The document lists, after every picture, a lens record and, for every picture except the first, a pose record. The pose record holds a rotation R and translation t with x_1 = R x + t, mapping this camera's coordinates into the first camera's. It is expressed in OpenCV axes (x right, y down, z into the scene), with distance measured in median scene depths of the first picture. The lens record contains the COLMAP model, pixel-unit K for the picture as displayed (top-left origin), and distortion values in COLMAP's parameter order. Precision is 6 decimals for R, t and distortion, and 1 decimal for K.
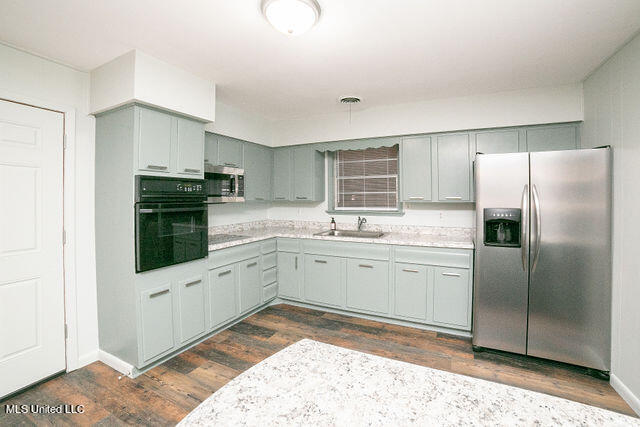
lens RADIAL K [[246.8, 0, 324.9], [0, 246.8, 209.0], [0, 0, 1]] dist [-0.076845, 0.022022]
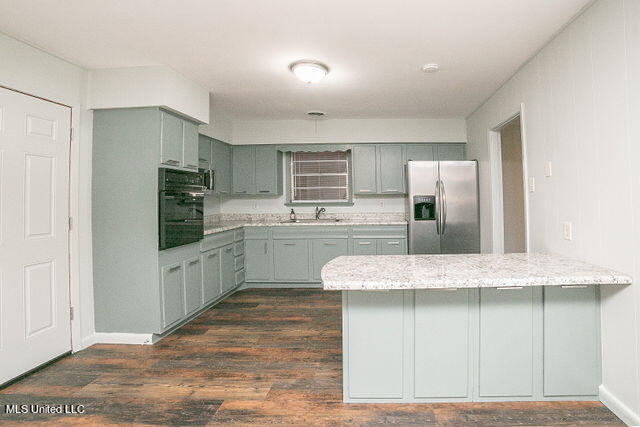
lens RADIAL K [[268.5, 0, 317.0], [0, 268.5, 202.7], [0, 0, 1]] dist [-0.092430, 0.030879]
pose [[0.961567, -0.004136, 0.274538, -0.271938], [0.011133, 0.999652, -0.023935, 0.048637], [-0.274343, 0.026071, 0.961278, -0.315775]]
